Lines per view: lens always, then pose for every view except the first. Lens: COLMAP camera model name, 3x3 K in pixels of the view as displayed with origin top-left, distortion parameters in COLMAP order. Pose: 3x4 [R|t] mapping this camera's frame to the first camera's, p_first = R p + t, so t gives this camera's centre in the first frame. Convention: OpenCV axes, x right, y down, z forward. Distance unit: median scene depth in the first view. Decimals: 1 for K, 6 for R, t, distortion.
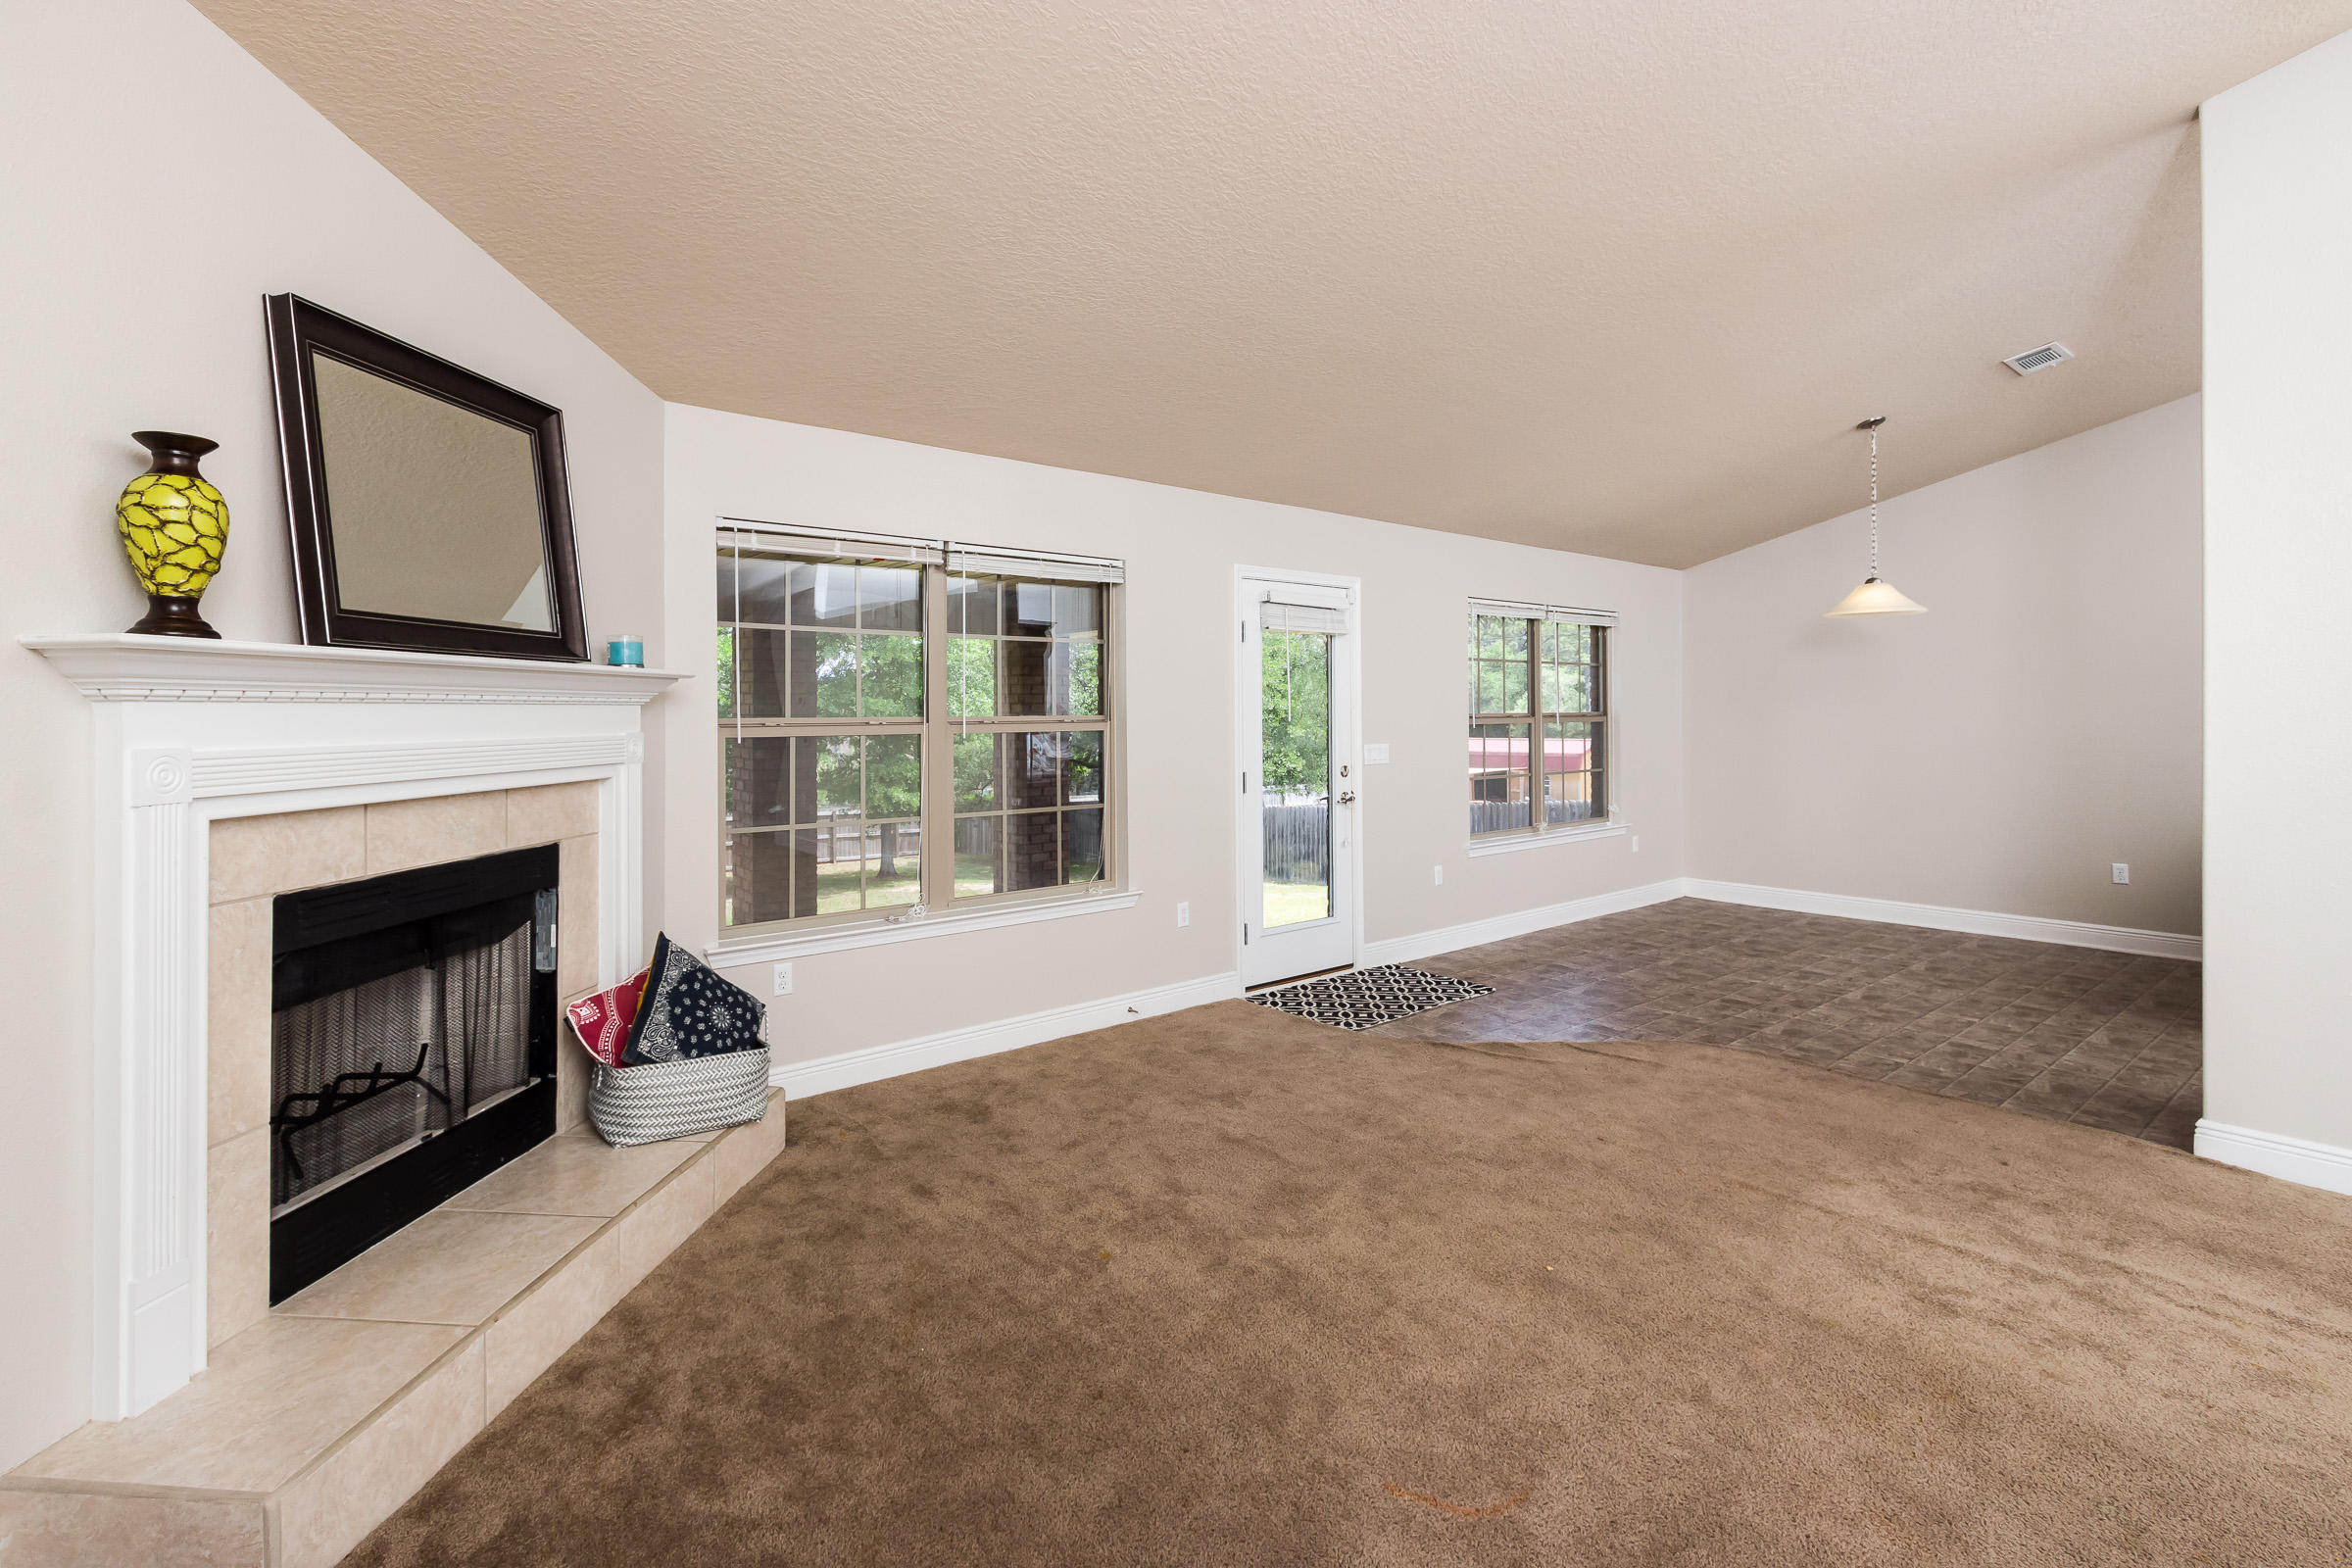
lens RADIAL K [[1096.2, 0, 1170.6], [0, 1096.2, 707.0], [0, 0, 1]] dist [0.003486, -0.001006]
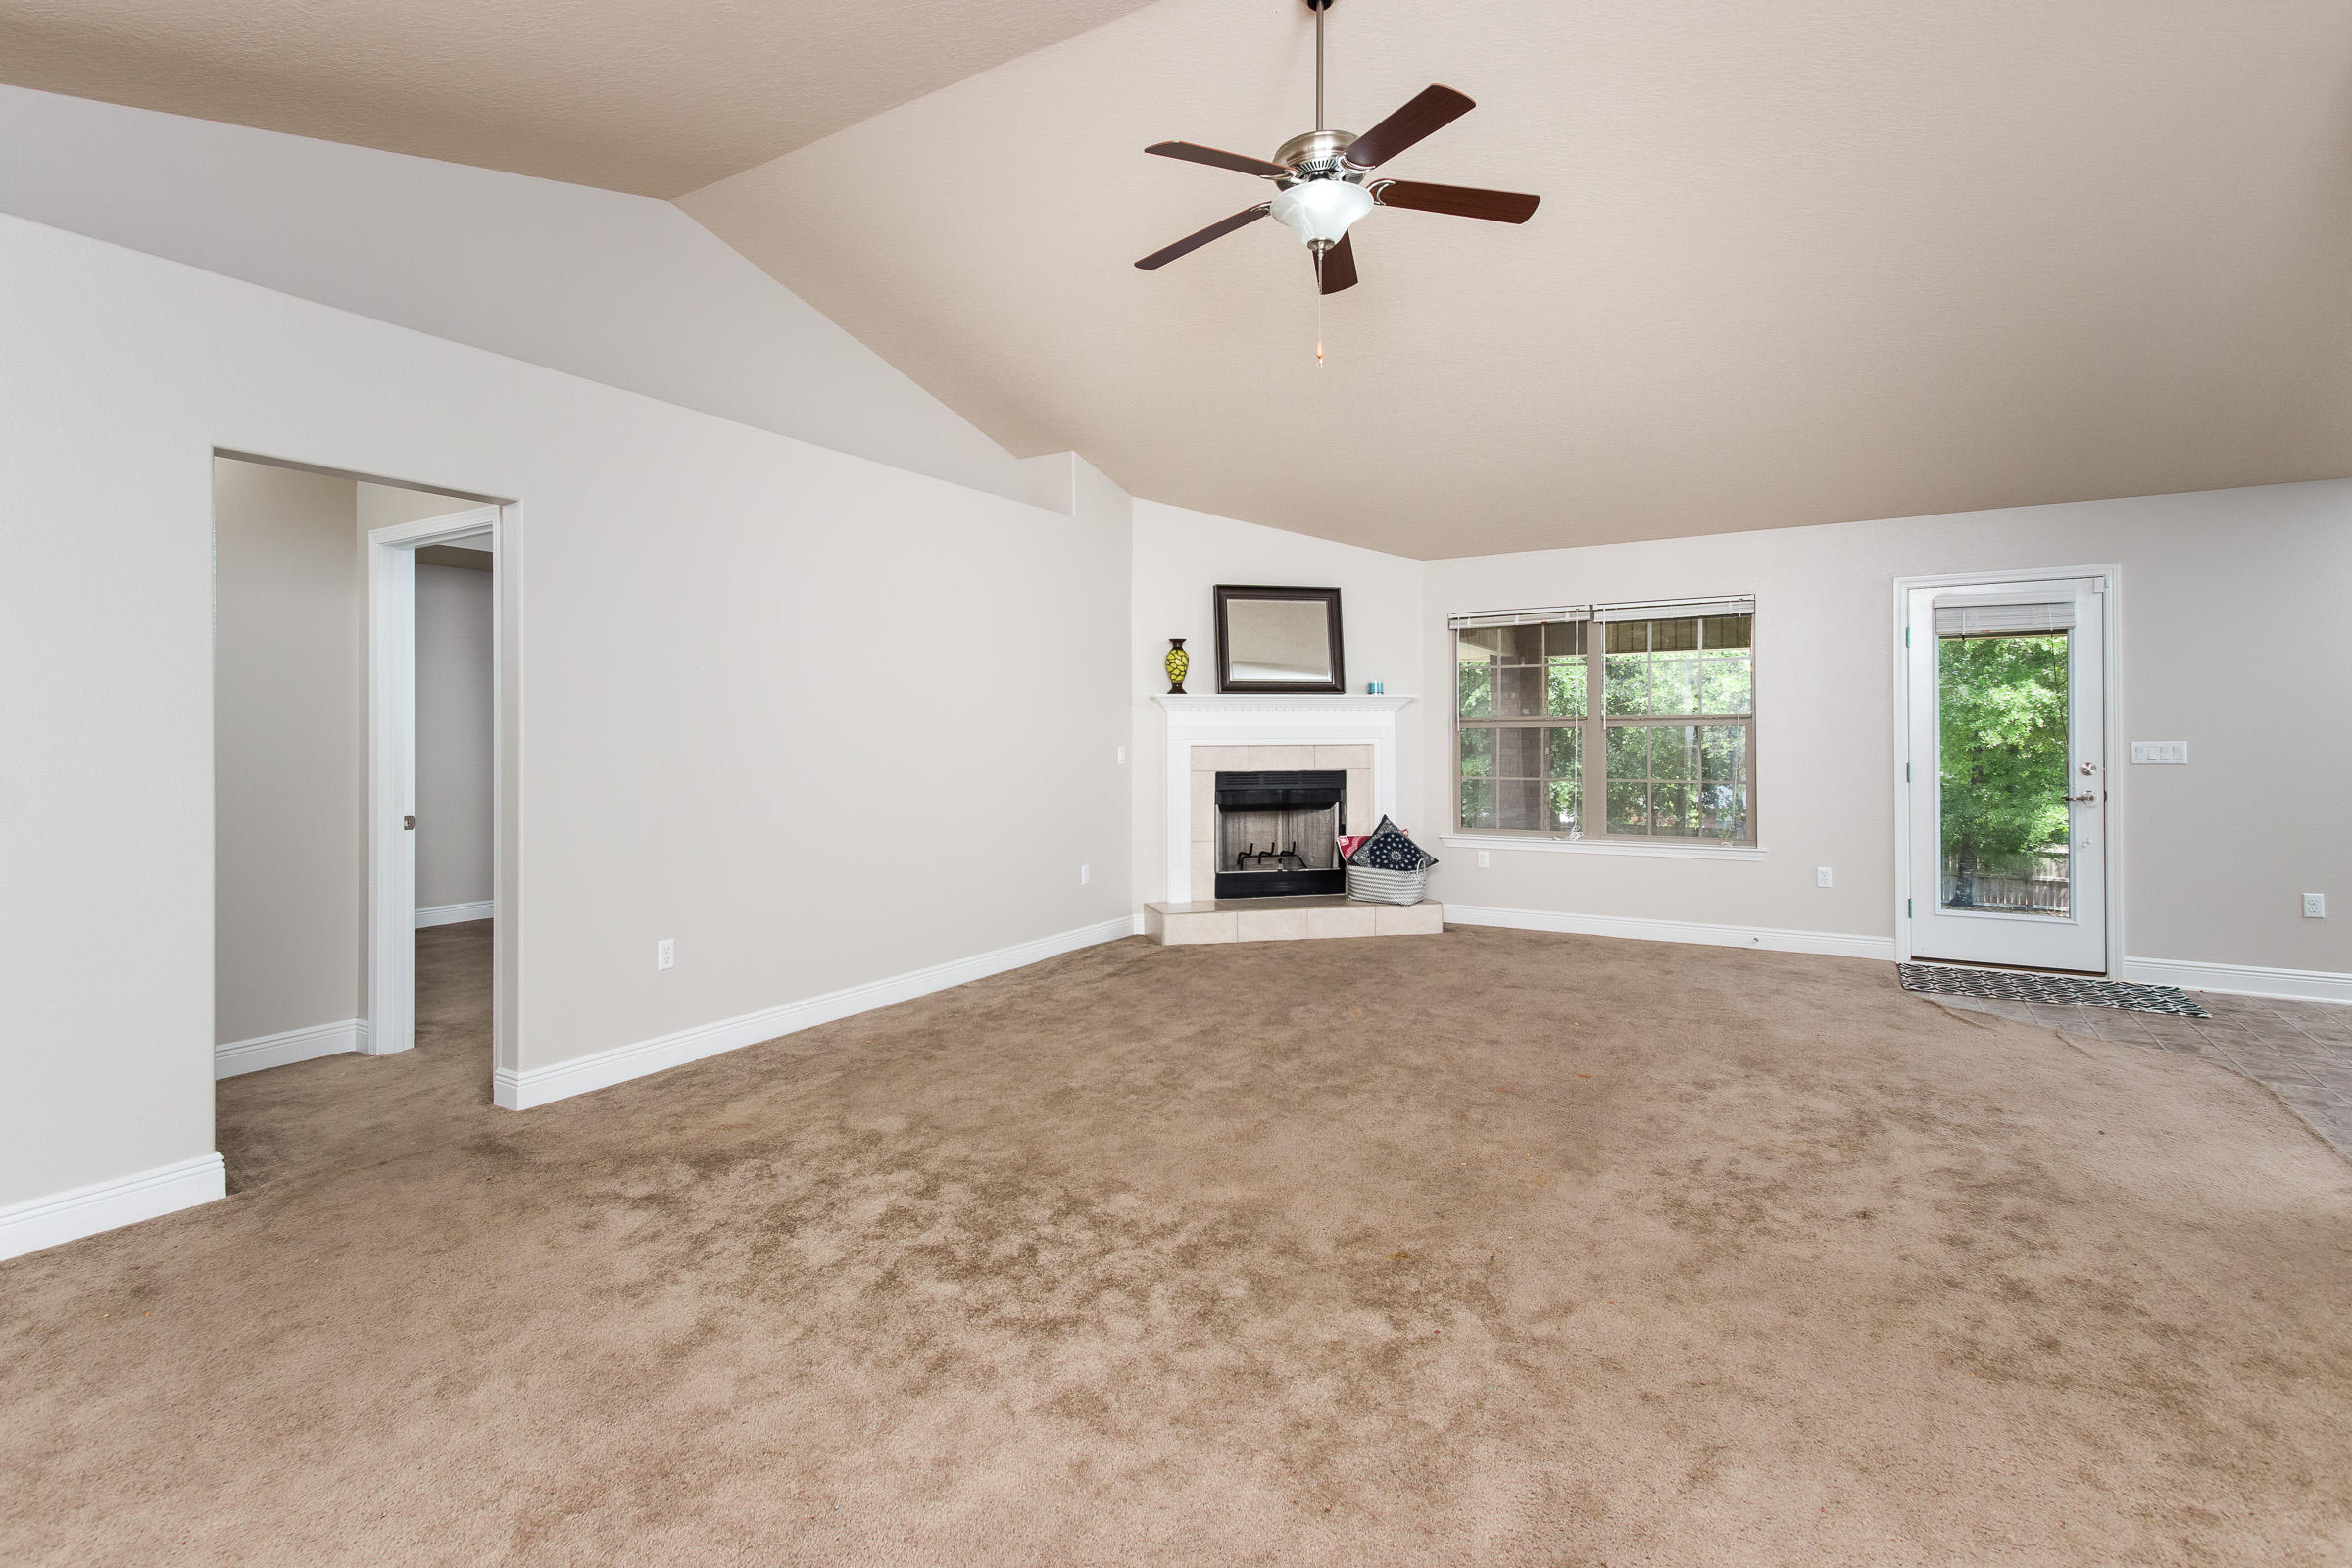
lens RADIAL K [[1096.2, 0, 1152.2], [0, 1096.2, 730.0], [0, 0, 1]] dist [0.003486, -0.001006]
pose [[0.321440, 0.000717, -0.946930, 1.537596], [0.011033, 0.999929, 0.004502, 0.022026], [0.946866, -0.011895, 0.321409, -0.153431]]
